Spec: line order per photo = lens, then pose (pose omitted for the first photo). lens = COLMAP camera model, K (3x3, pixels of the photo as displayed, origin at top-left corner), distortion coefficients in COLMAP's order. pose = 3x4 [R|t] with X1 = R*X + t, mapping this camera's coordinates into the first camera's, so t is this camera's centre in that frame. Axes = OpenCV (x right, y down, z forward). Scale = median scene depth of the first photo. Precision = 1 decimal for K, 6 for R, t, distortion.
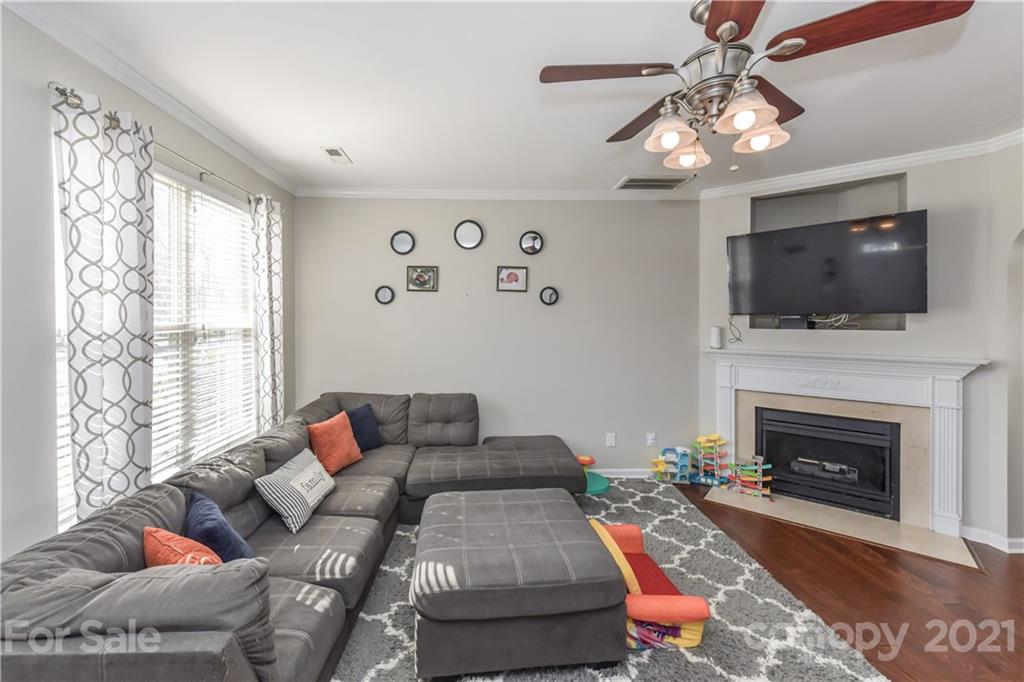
lens RADIAL K [[416.8, 0, 484.4], [0, 416.8, 318.2], [0, 0, 1]] dist [0.000731, -0.000923]
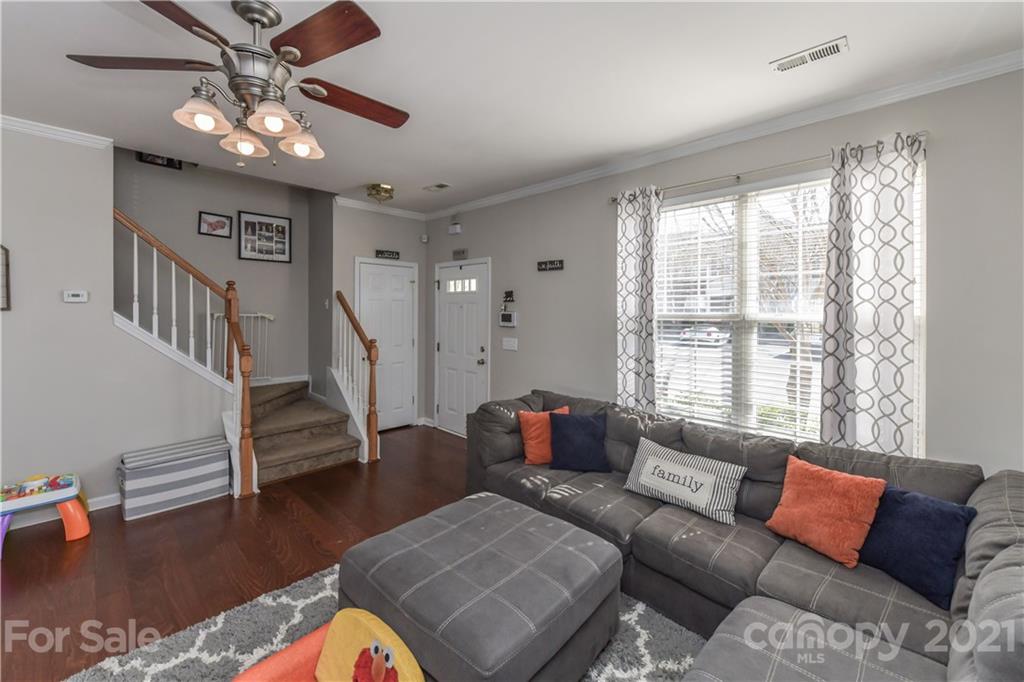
lens RADIAL K [[405.0, 0, 507.9], [0, 405.0, 316.6], [0, 0, 1]] dist [-0.001912, -0.000891]
pose [[-0.715281, 0.004235, -0.698824, 0.415597], [-0.009953, 0.999818, 0.016246, 0.006756], [0.698766, 0.018575, -0.715109, 1.122957]]
